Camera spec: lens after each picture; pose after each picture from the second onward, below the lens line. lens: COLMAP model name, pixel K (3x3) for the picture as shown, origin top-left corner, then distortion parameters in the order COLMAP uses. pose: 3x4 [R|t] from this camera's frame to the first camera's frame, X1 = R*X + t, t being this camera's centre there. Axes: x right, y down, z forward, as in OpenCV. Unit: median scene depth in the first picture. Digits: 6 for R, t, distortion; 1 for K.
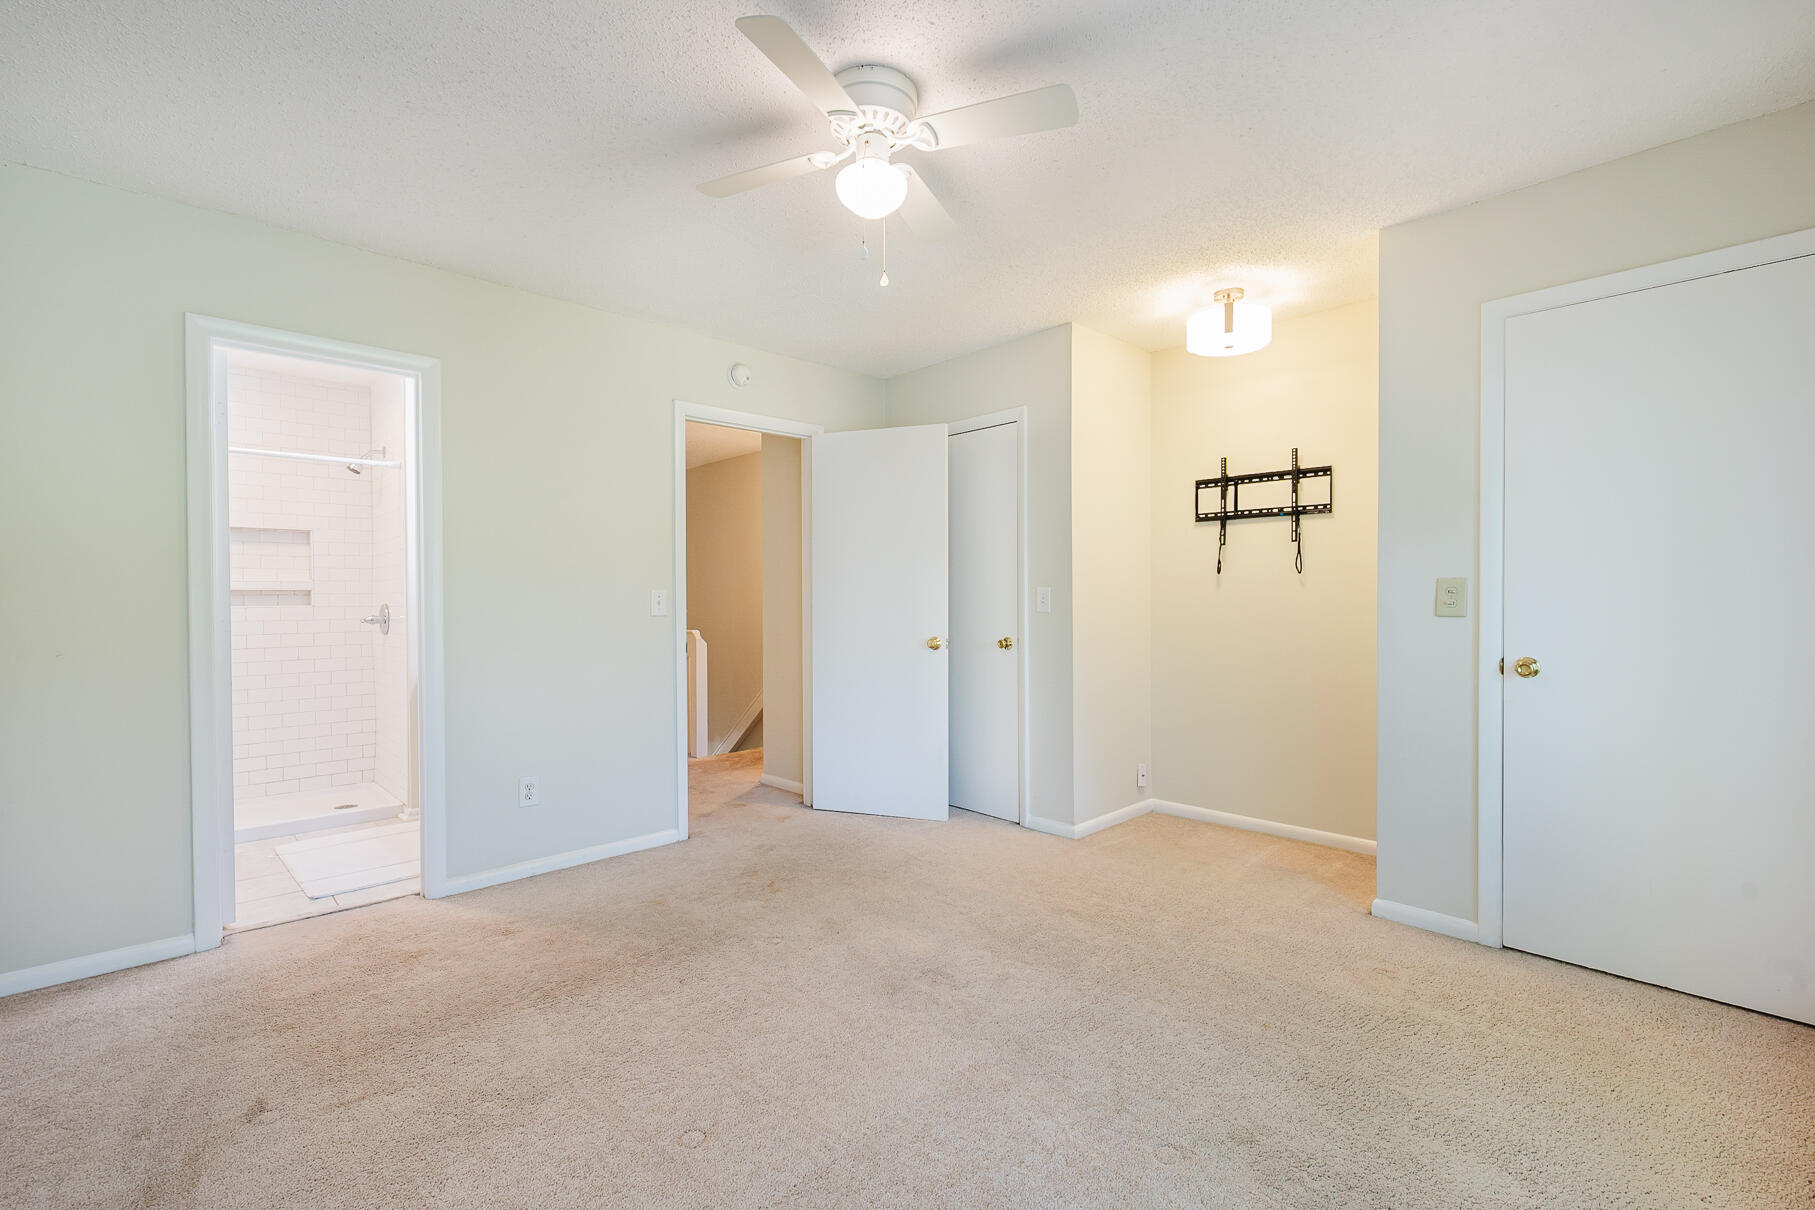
lens RADIAL K [[803.3, 0, 913.2], [0, 803.3, 595.3], [0, 0, 1]] dist [0.002715, 0.000023]
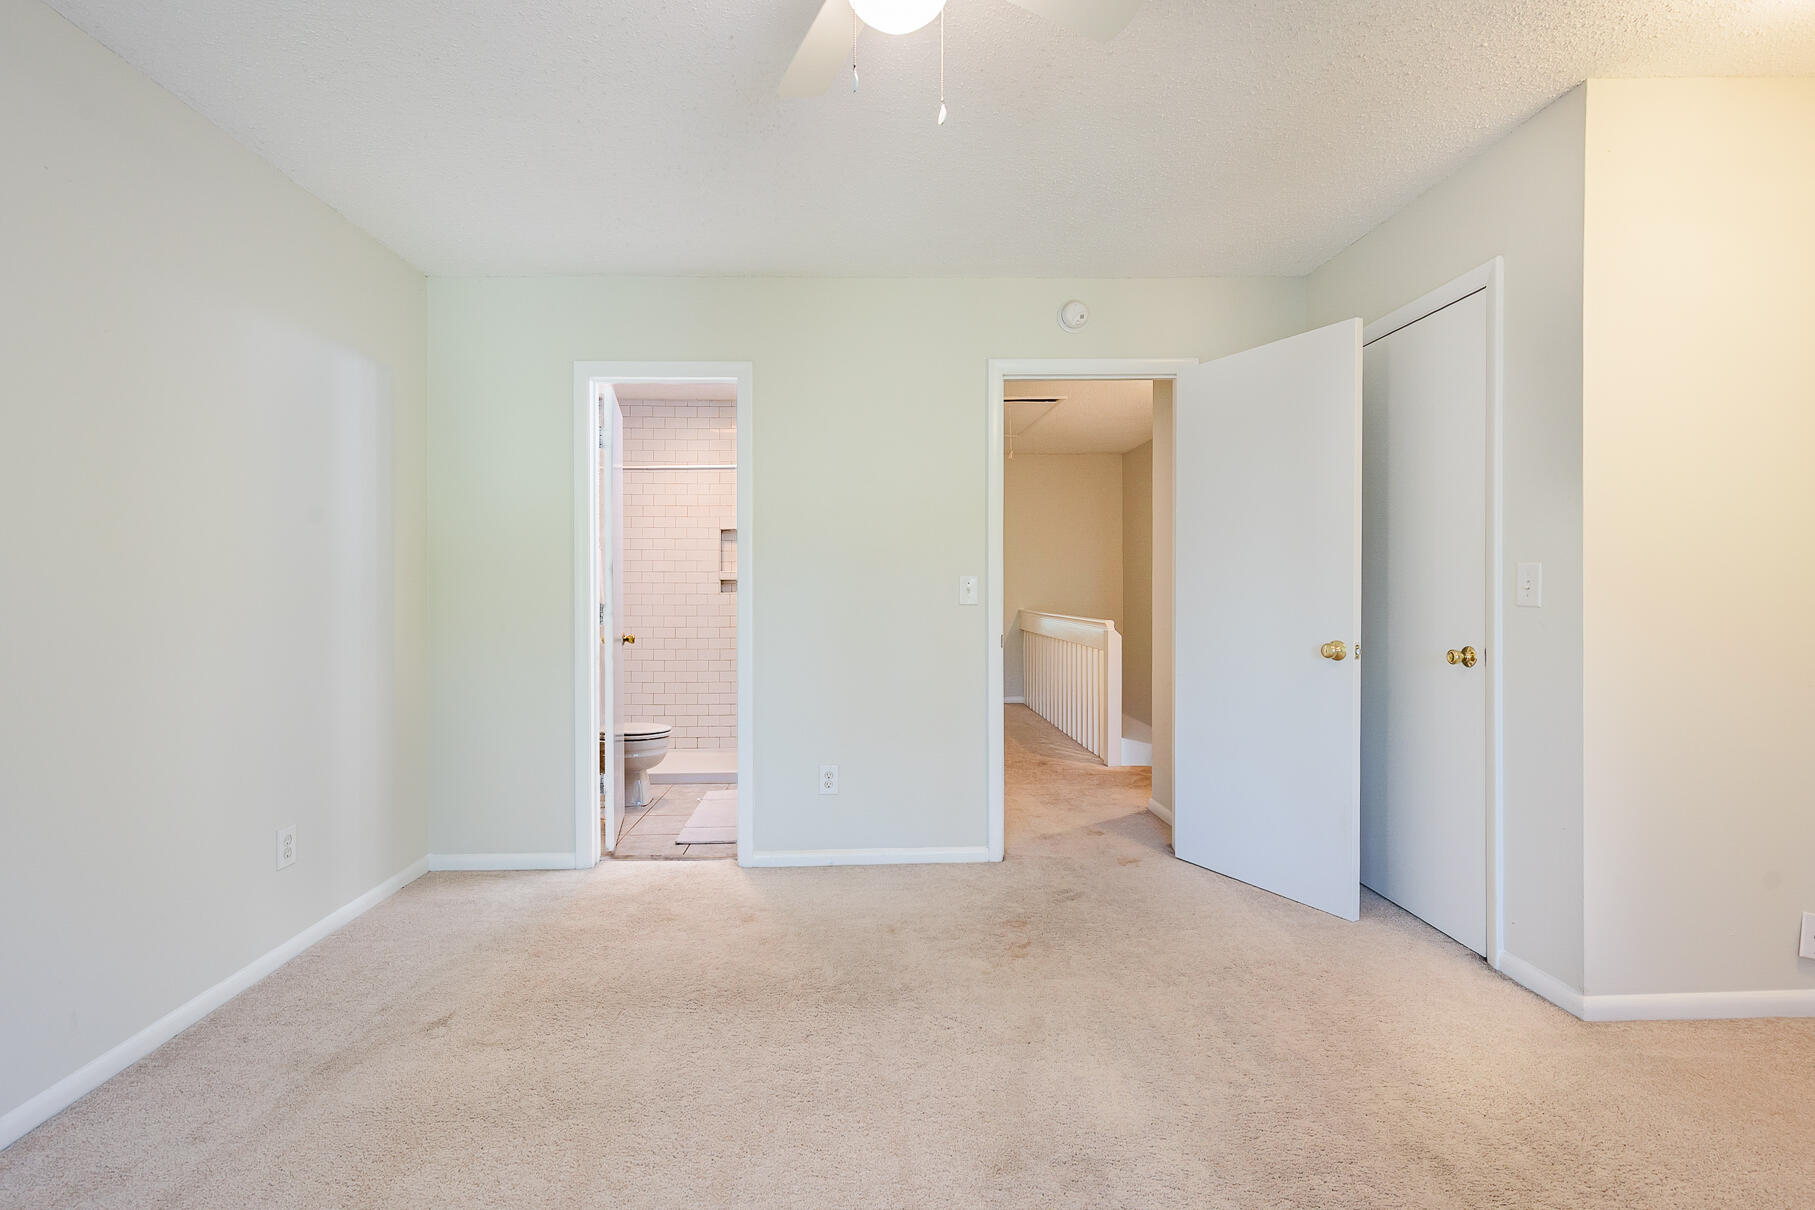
lens RADIAL K [[820.1, 0, 879.6], [0, 820.1, 585.9], [0, 0, 1]] dist [0.003826, 0.000356]
pose [[0.739172, -0.003306, -0.673508, 0.232915], [0.007617, 0.999965, 0.003451, 0.001061], [0.673473, -0.007681, 0.739172, 0.270740]]
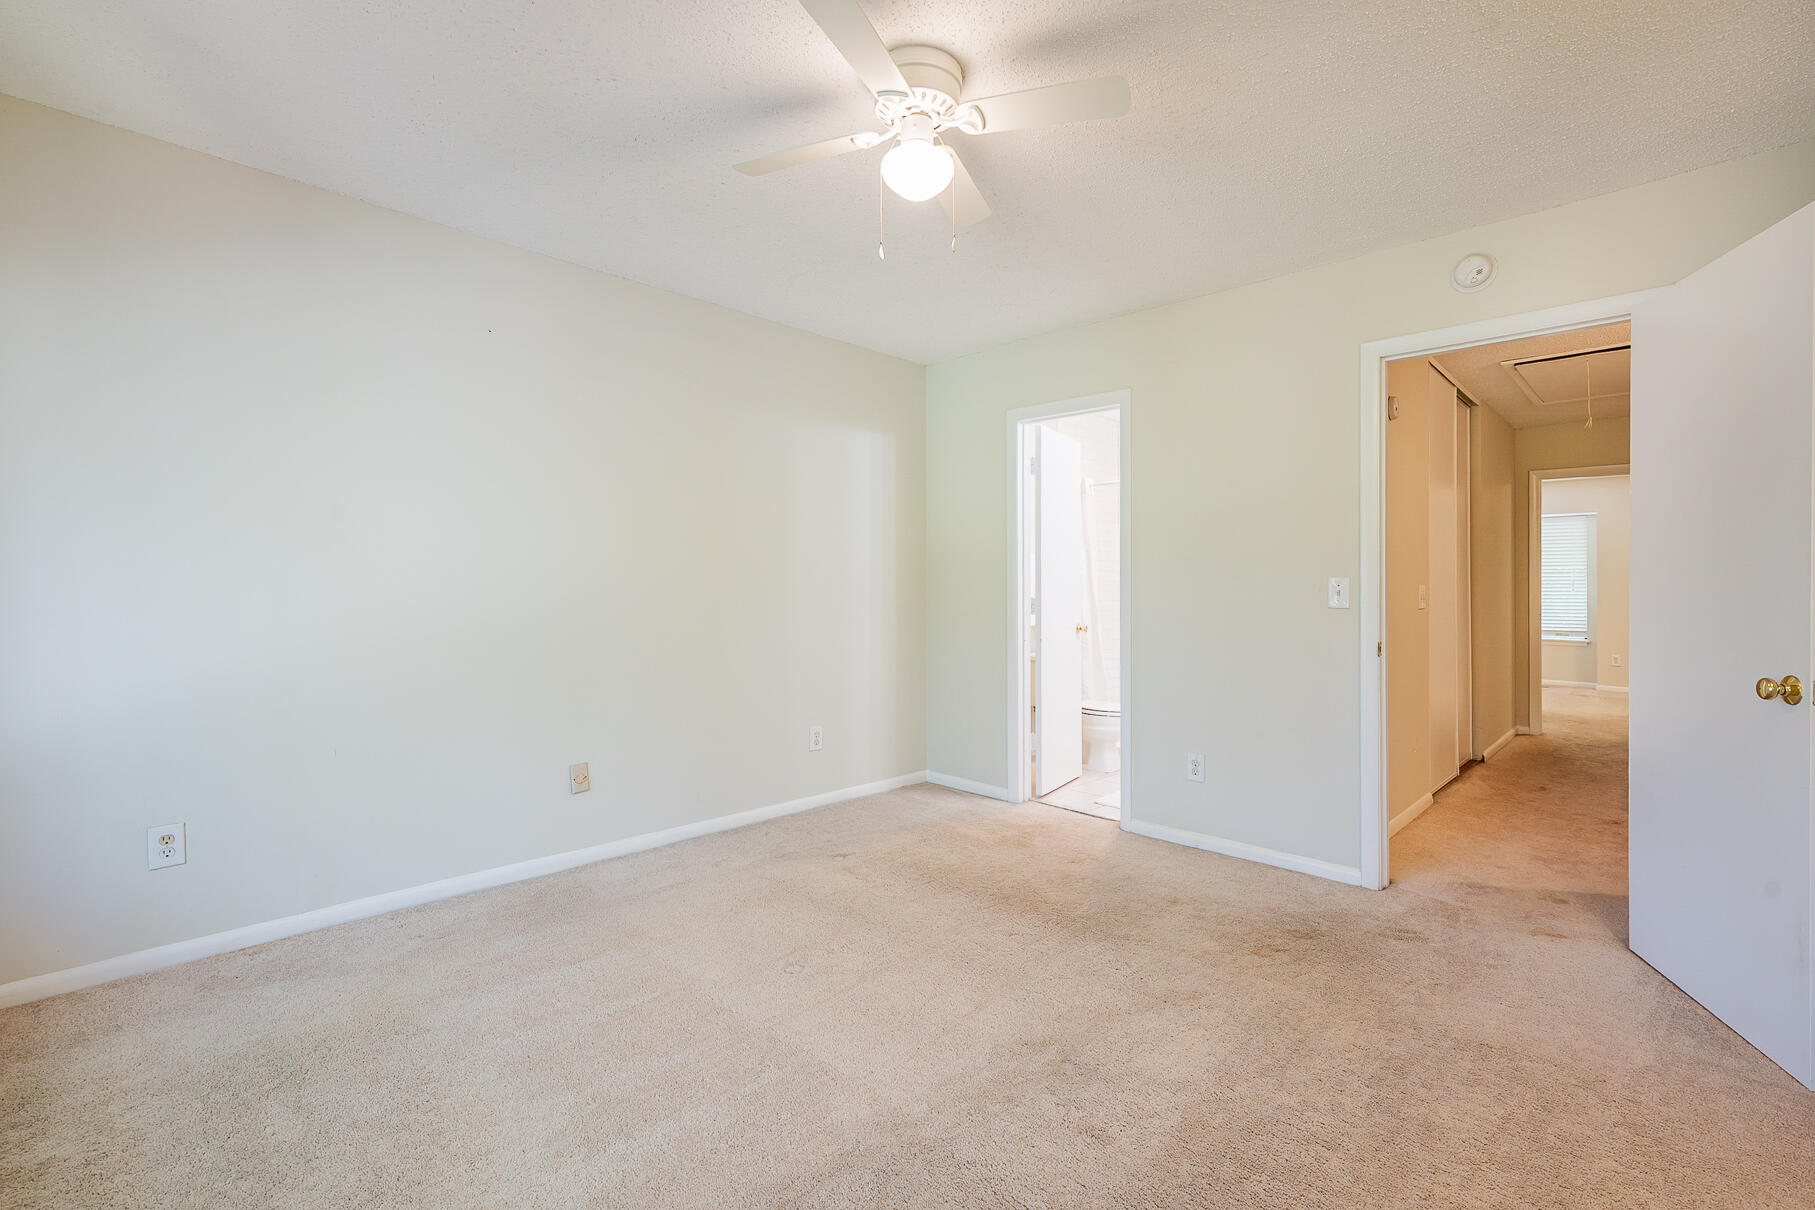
lens RADIAL K [[803.3, 0, 913.2], [0, 803.3, 595.3], [0, 0, 1]] dist [0.002715, 0.000023]
pose [[0.037188, 0.014898, -0.999197, 0.520946], [-0.005822, 0.999875, 0.014691, 0.002348], [0.999291, 0.005271, 0.037270, 0.537212]]
